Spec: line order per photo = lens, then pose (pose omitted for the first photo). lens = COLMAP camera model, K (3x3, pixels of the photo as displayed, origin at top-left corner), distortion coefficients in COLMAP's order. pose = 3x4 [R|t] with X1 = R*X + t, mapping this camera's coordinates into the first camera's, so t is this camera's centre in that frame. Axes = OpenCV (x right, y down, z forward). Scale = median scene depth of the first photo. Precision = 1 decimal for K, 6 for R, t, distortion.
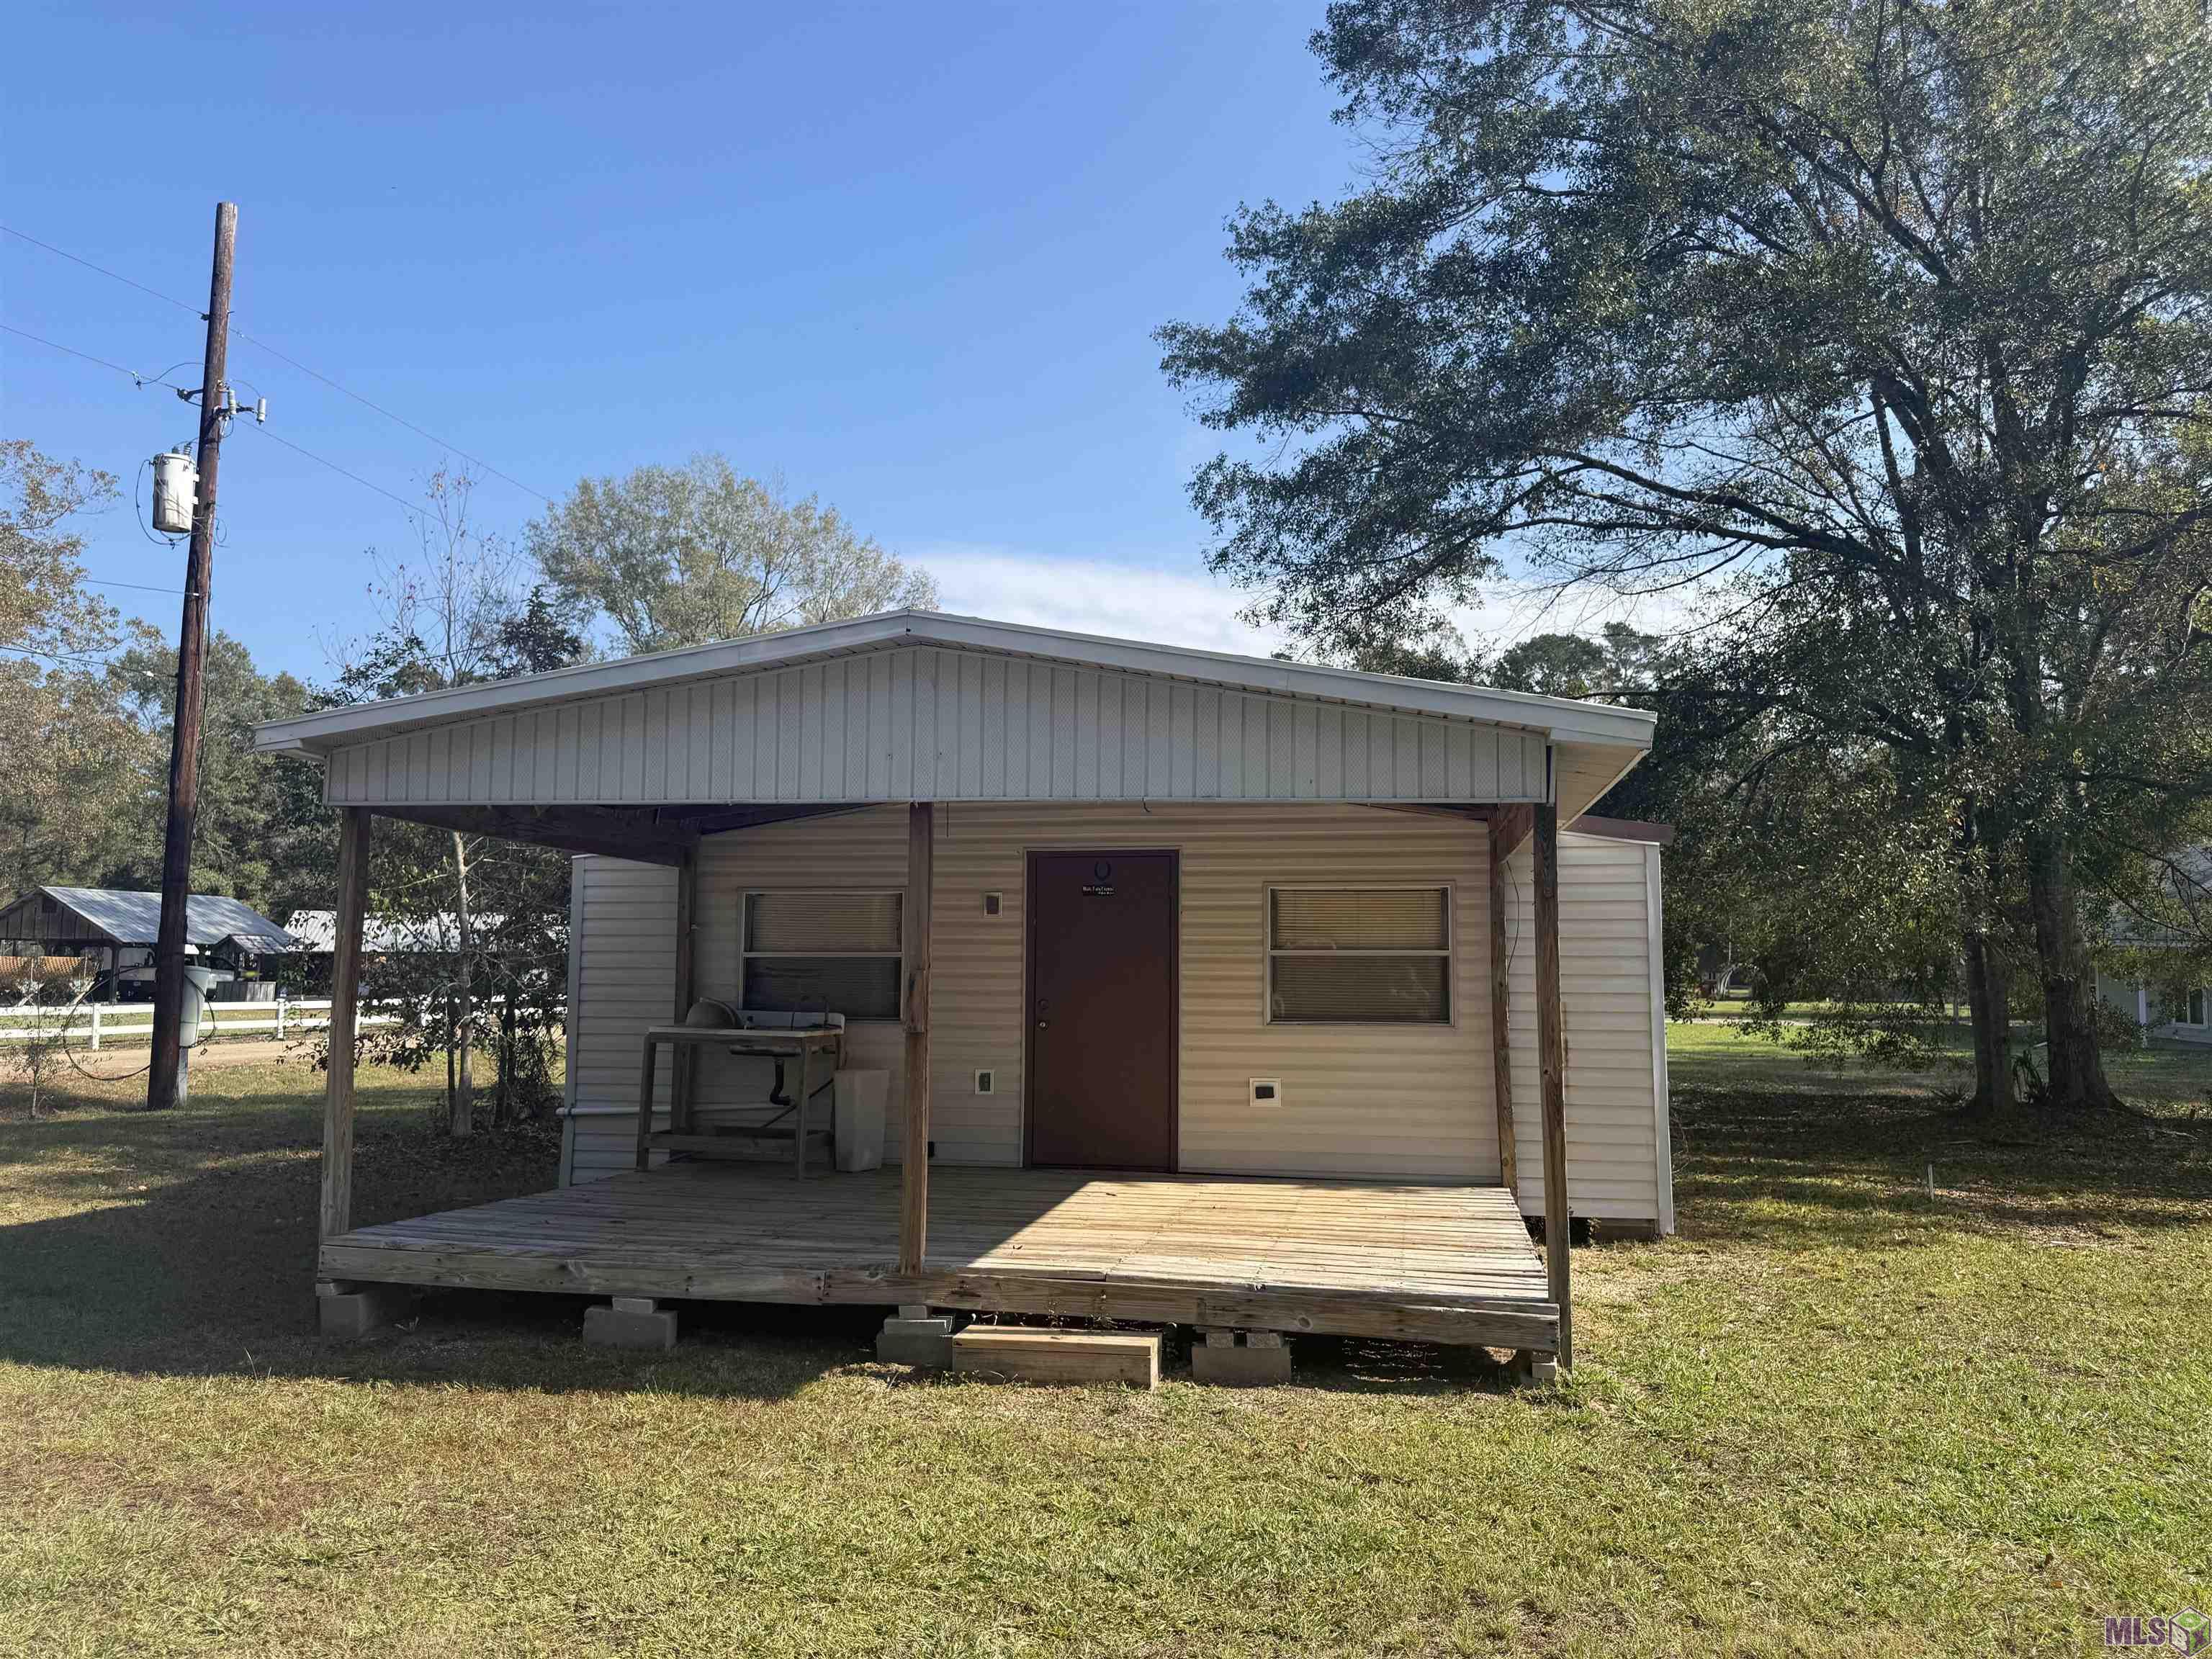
lens RADIAL K [[1566.6, 0, 1103.2], [0, 1566.6, 822.0], [0, 0, 1]] dist [0.041426, -0.000636]
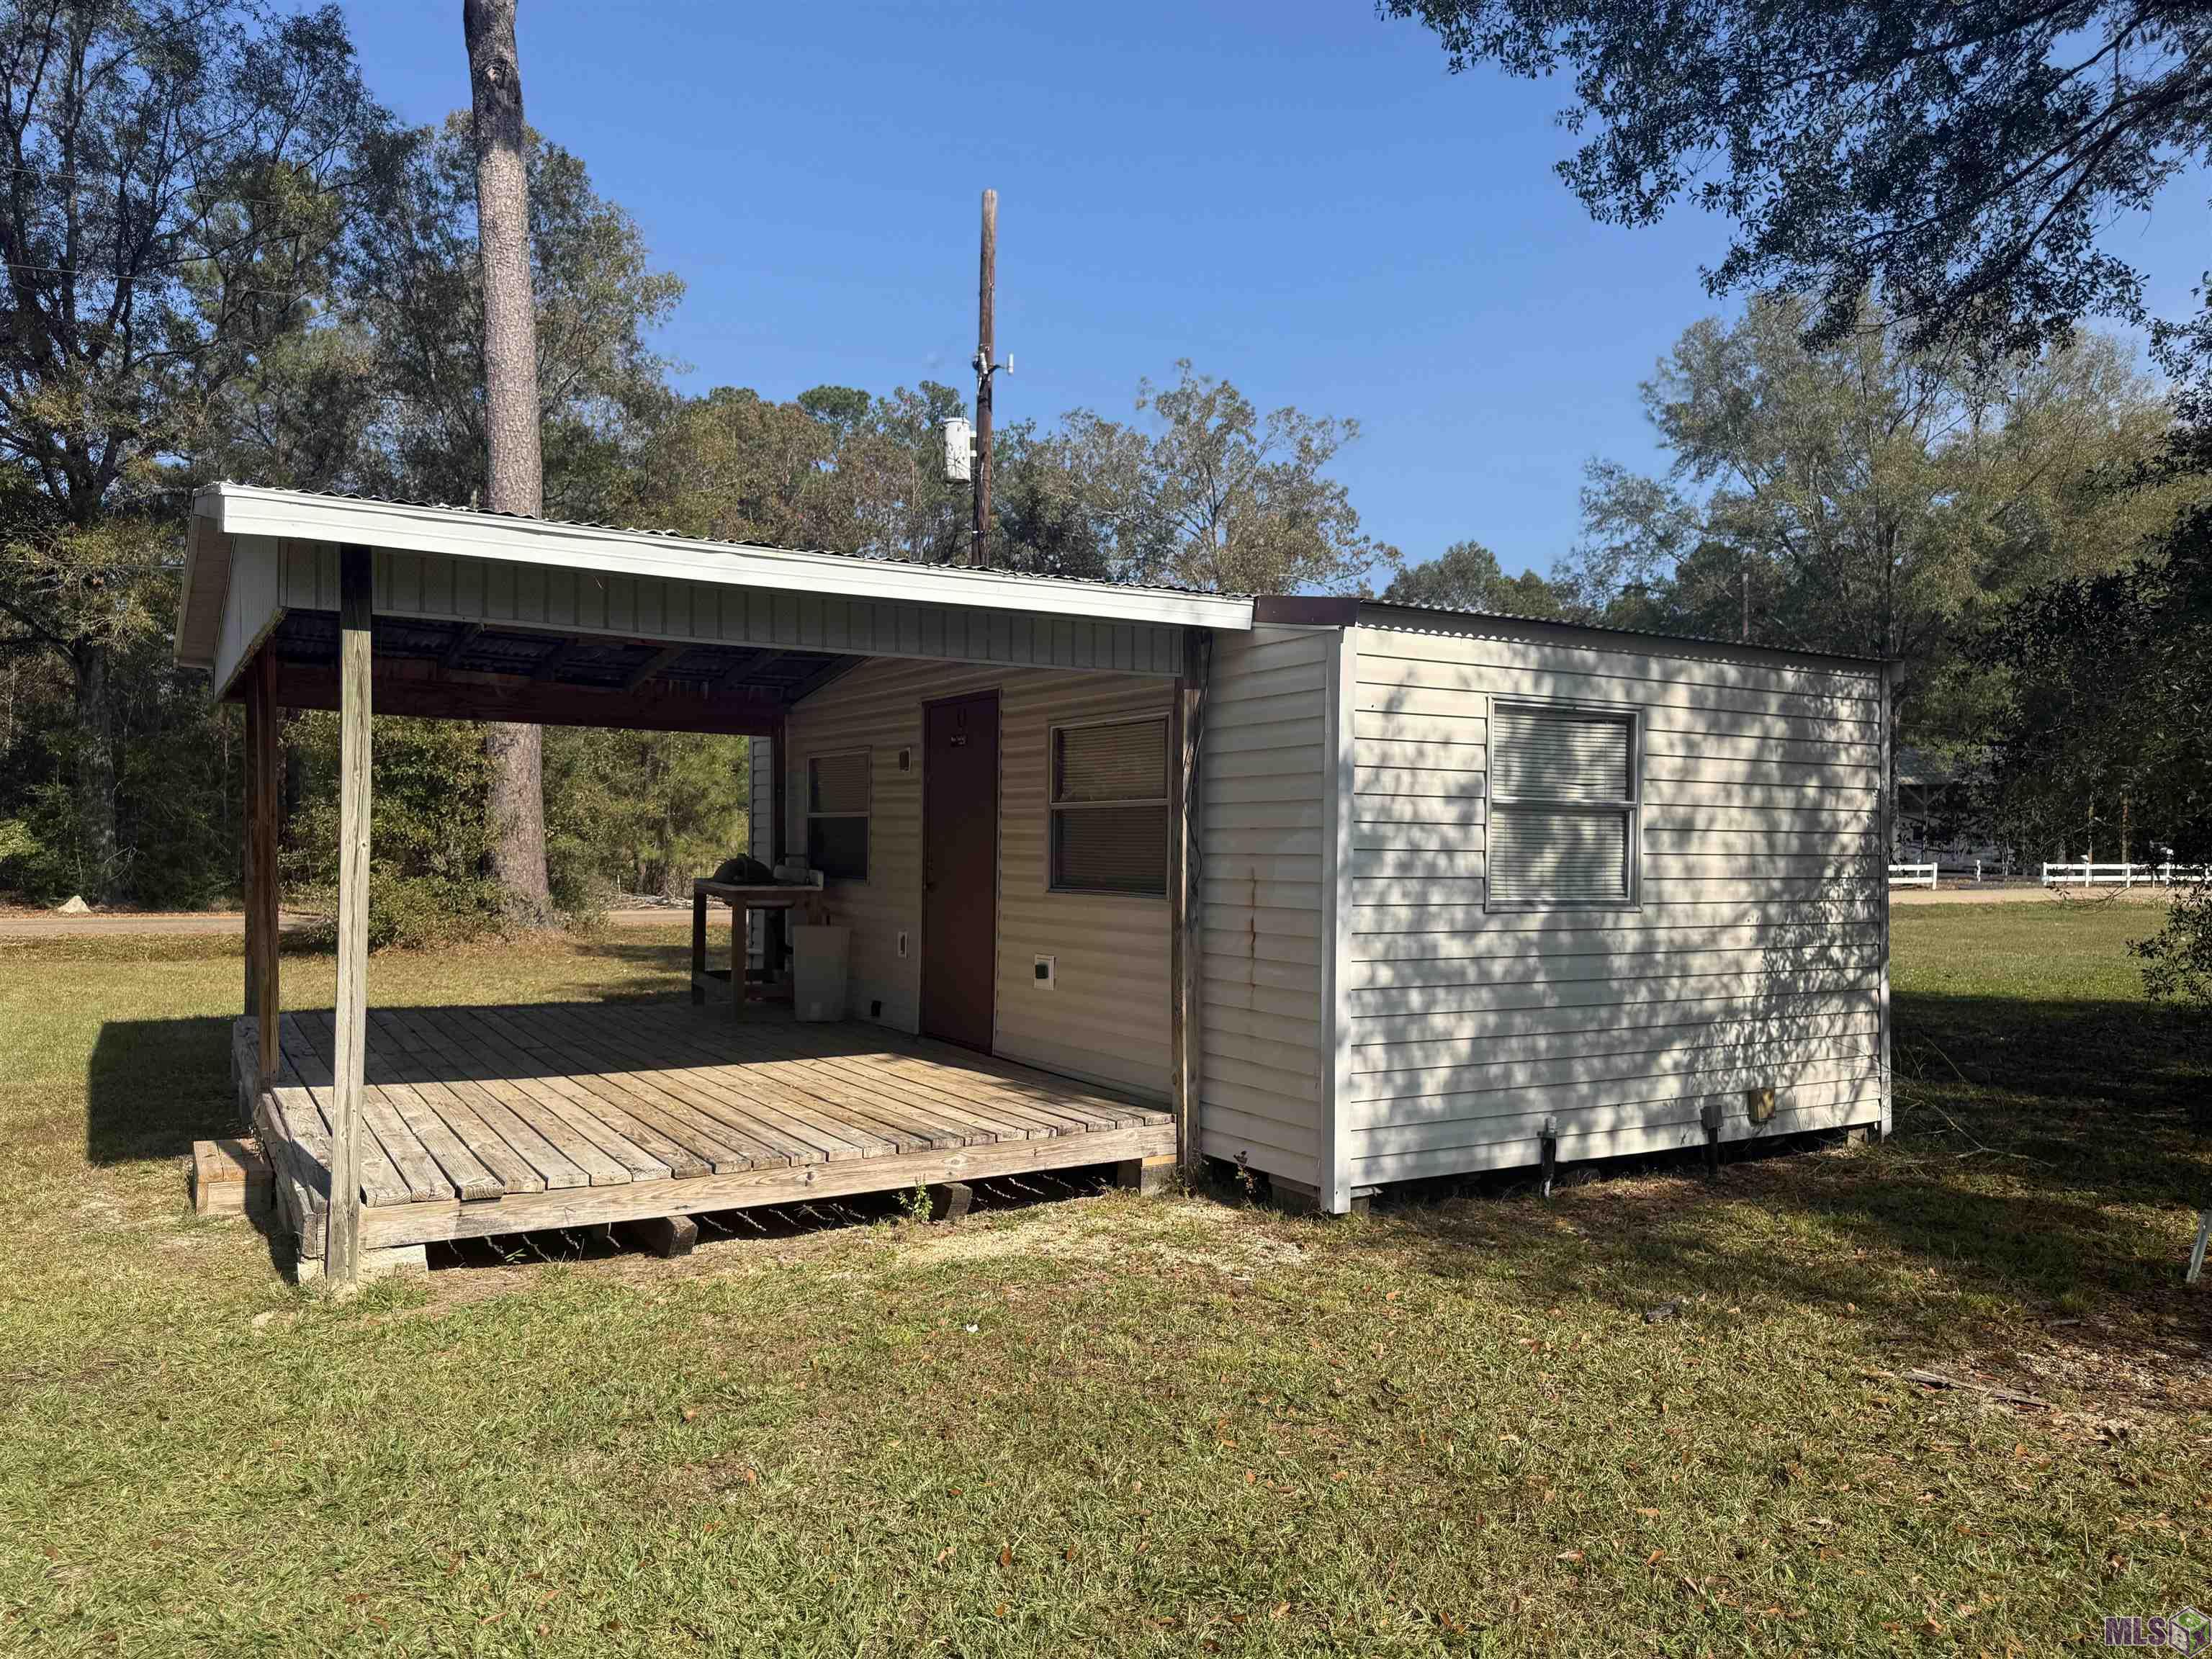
lens RADIAL K [[1566.6, 0, 1103.4], [0, 1566.6, 840.6], [0, 0, 1]] dist [0.041426, -0.000636]
pose [[0.660597, 0.000463, -0.750741, 0.723823], [0.066021, 0.996090, 0.058708, 0.053178], [0.747832, -0.088347, 0.657983, 0.459552]]
